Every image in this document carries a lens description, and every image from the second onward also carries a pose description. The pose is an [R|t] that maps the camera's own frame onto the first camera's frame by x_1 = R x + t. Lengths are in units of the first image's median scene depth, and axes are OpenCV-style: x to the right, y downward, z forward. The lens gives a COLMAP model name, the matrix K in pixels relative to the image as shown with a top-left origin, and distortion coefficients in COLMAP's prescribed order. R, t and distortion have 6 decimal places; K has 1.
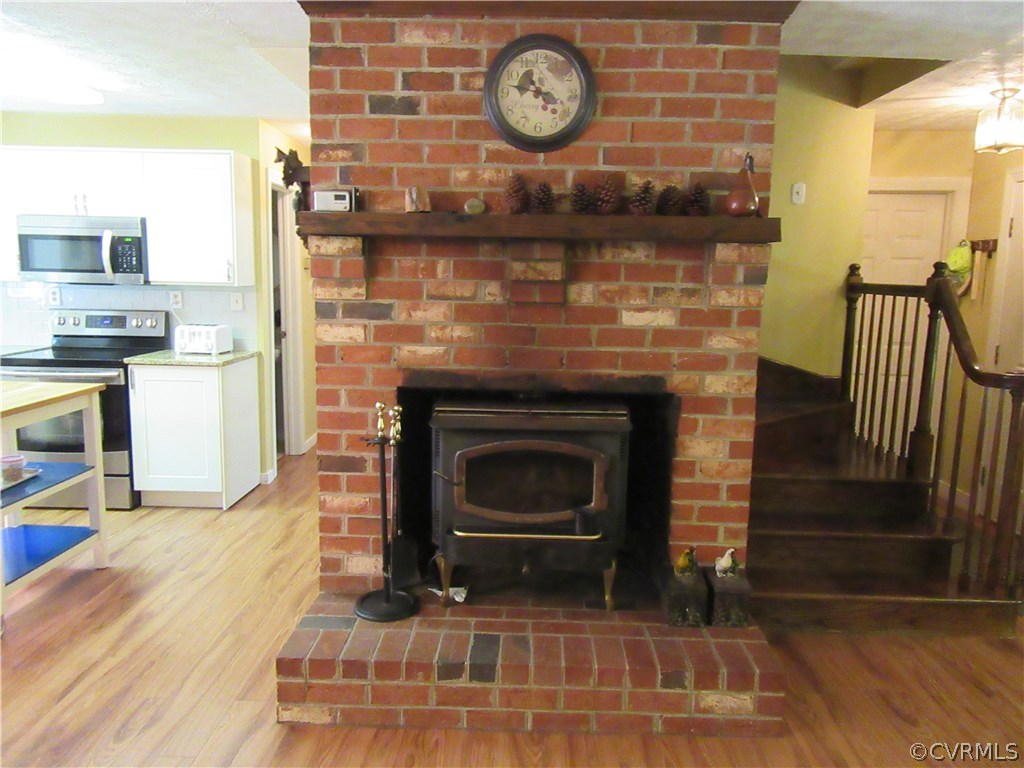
lens RADIAL K [[758.1, 0, 507.4], [0, 758.1, 380.1], [0, 0, 1]] dist [0.014043, -0.004019]
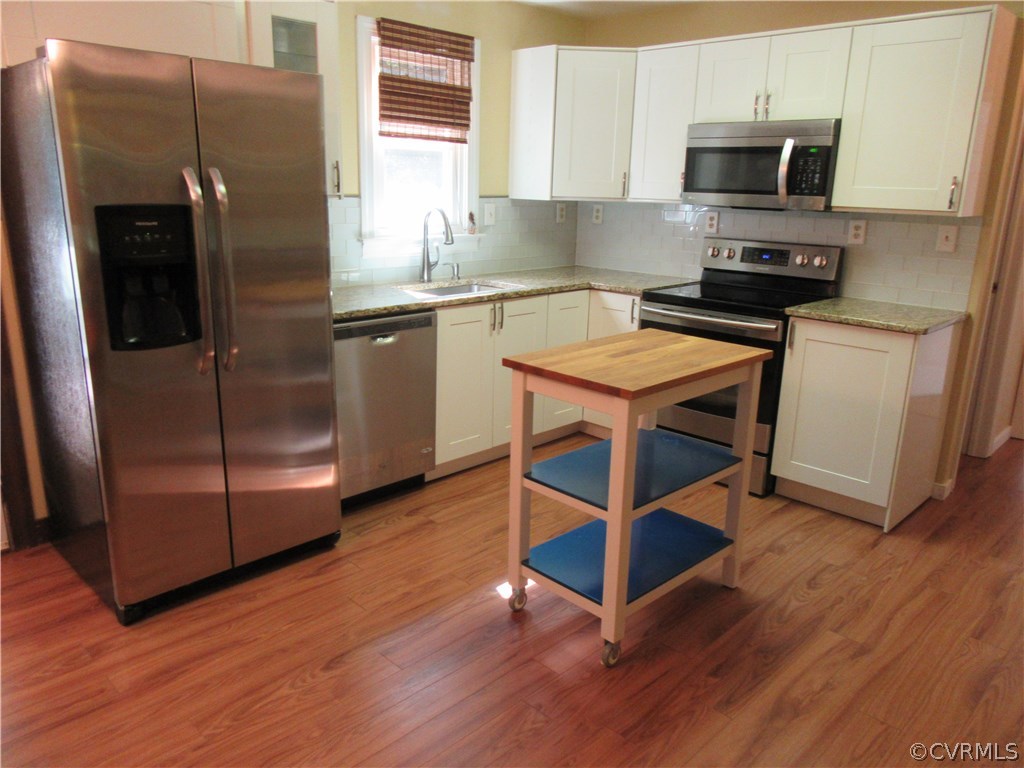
lens RADIAL K [[758.1, 0, 505.5], [0, 758.1, 377.5], [0, 0, 1]] dist [0.014043, -0.004019]
pose [[0.723813, 0.172705, -0.668033, -0.267605], [-0.106525, 0.984531, 0.139109, -0.053064], [0.681724, -0.029527, 0.731014, 0.353568]]
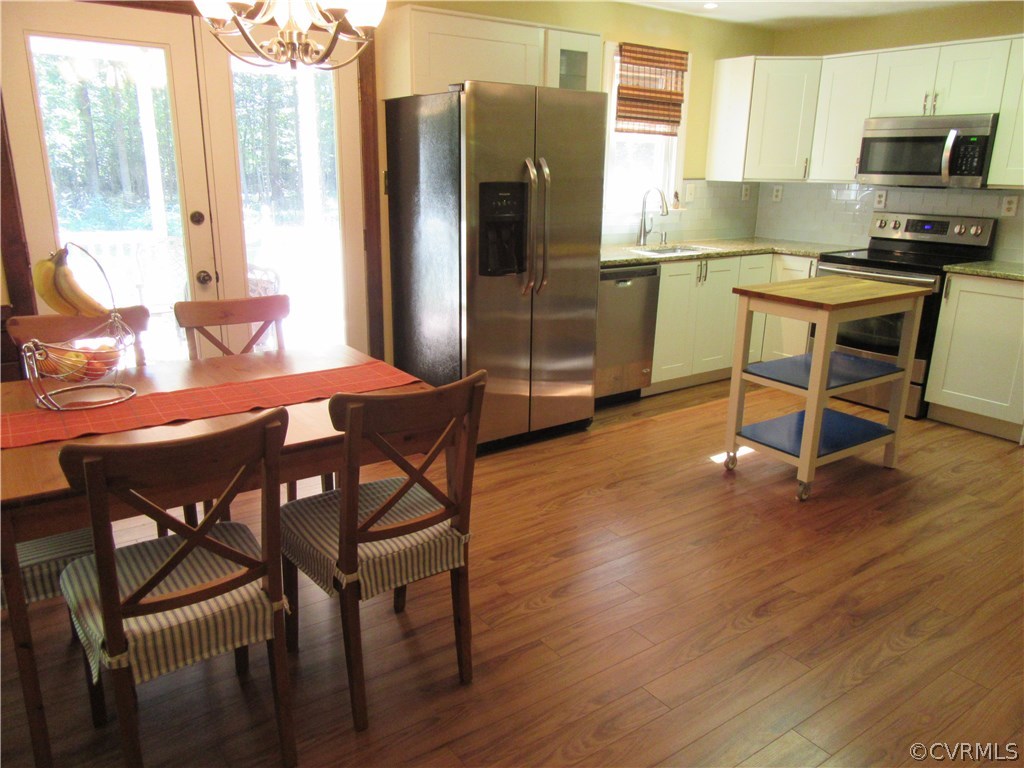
lens RADIAL K [[758.1, 0, 512.8], [0, 758.1, 377.8], [0, 0, 1]] dist [0.014043, -0.004019]
pose [[0.606009, 0.208334, -0.767692, -0.091334], [-0.118570, 0.977970, 0.171801, 0.013583], [0.786572, -0.013088, 0.617360, -0.045711]]
